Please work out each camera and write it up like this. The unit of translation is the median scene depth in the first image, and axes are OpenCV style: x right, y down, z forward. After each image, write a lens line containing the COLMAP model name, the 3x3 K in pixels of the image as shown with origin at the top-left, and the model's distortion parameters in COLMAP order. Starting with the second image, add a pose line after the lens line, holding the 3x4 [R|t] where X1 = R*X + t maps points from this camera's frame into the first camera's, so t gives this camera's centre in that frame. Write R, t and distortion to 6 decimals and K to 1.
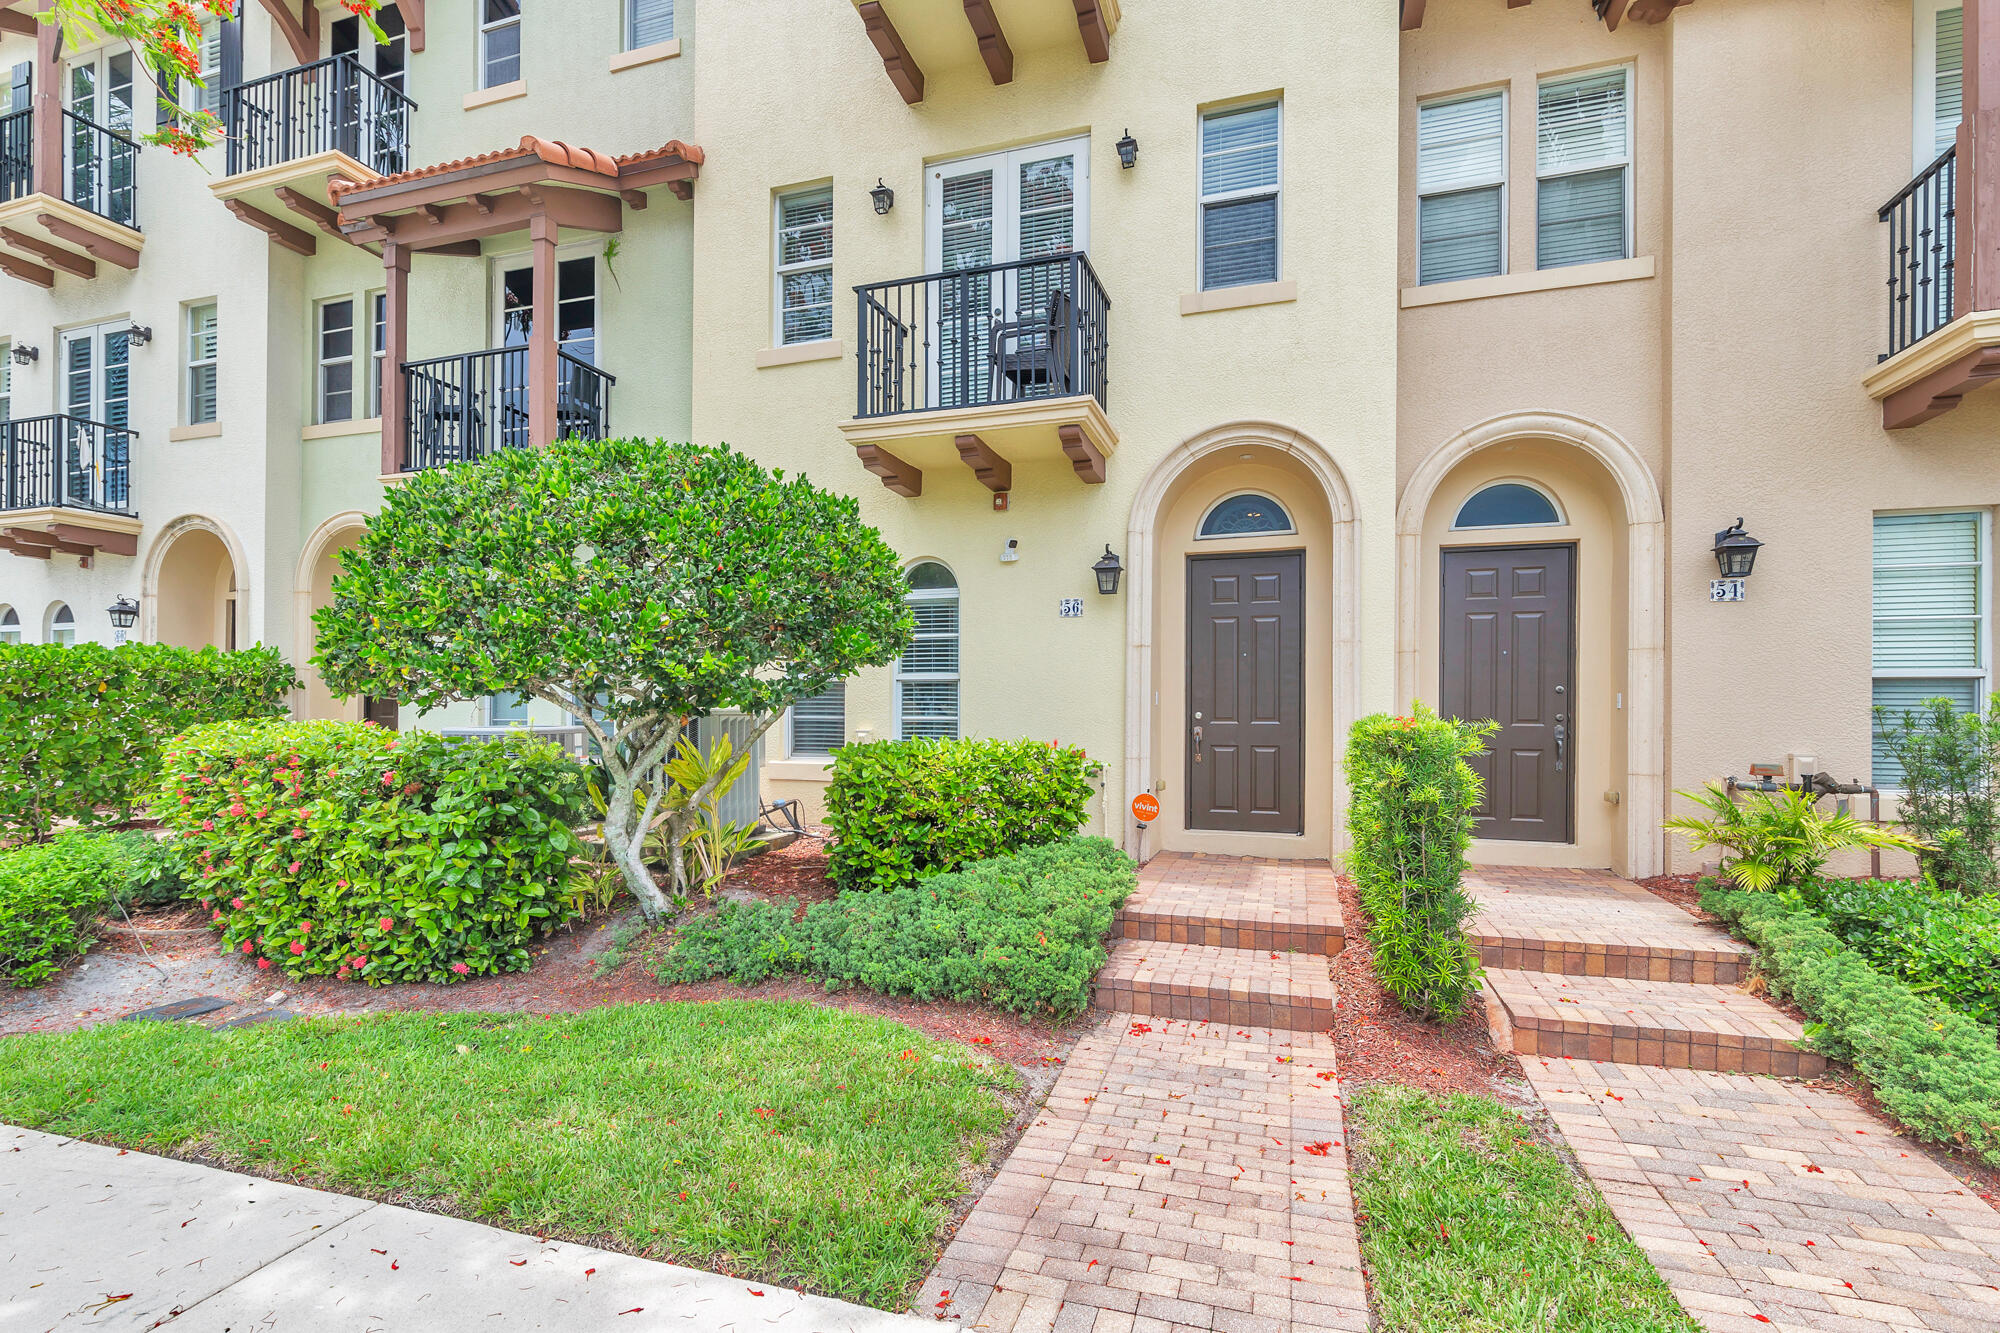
lens RADIAL K [[929.5, 0, 1002.4], [0, 929.5, 735.3], [0, 0, 1]] dist [0.001540, 0.000086]
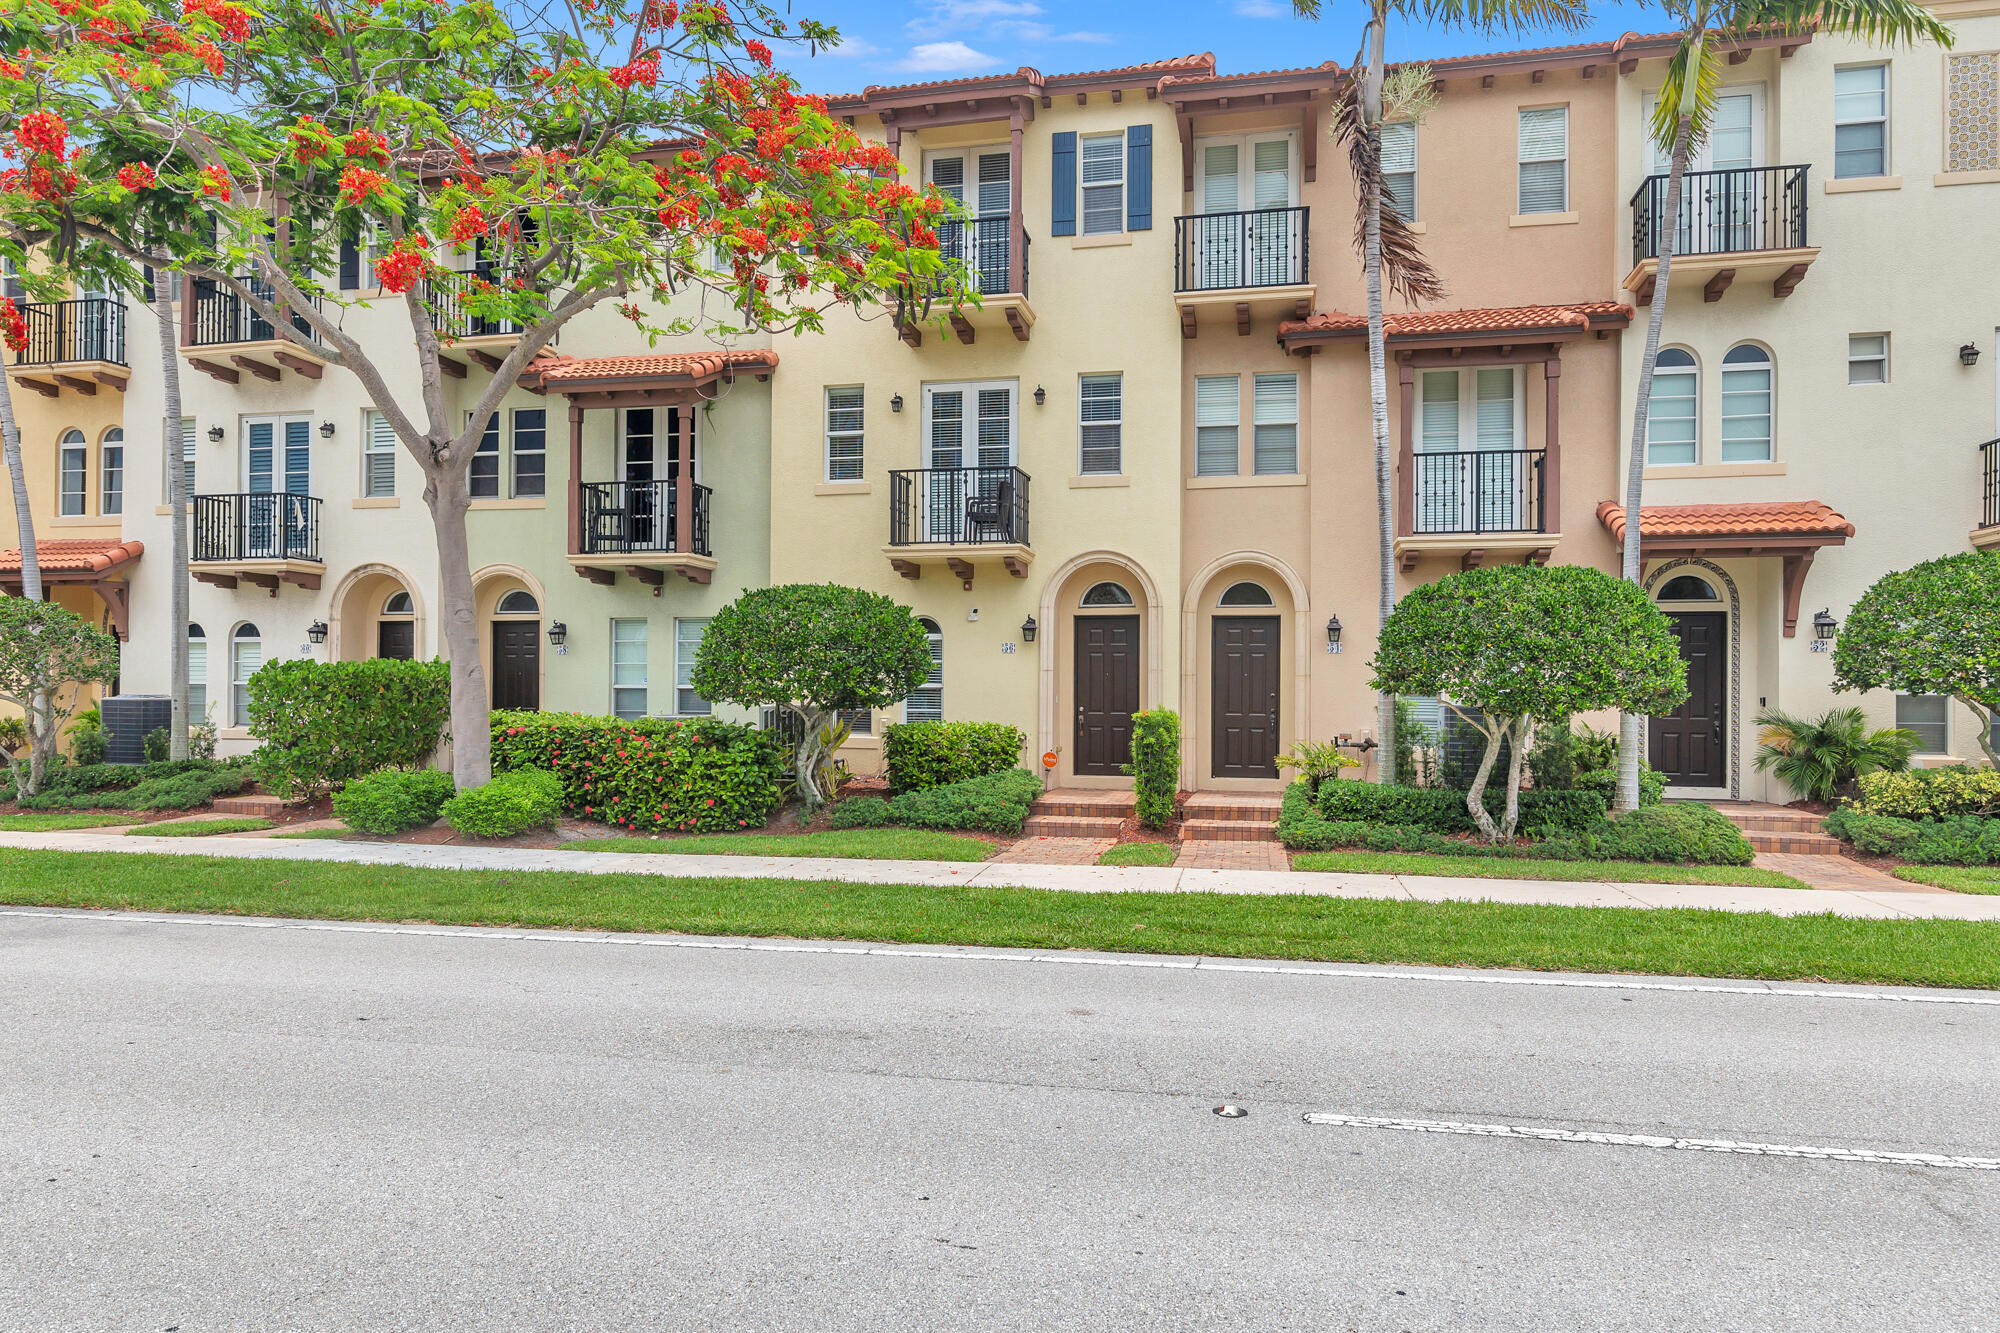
lens RADIAL K [[1281.5, 0, 998.0], [0, 1281.5, 668.4], [0, 0, 1]] dist [-0.004841, -0.000474]
pose [[0.995995, 0.003536, 0.089338, -0.168146], [0.000699, 0.998879, -0.047326, 0.017398], [-0.089405, 0.047198, 0.994876, -1.461975]]
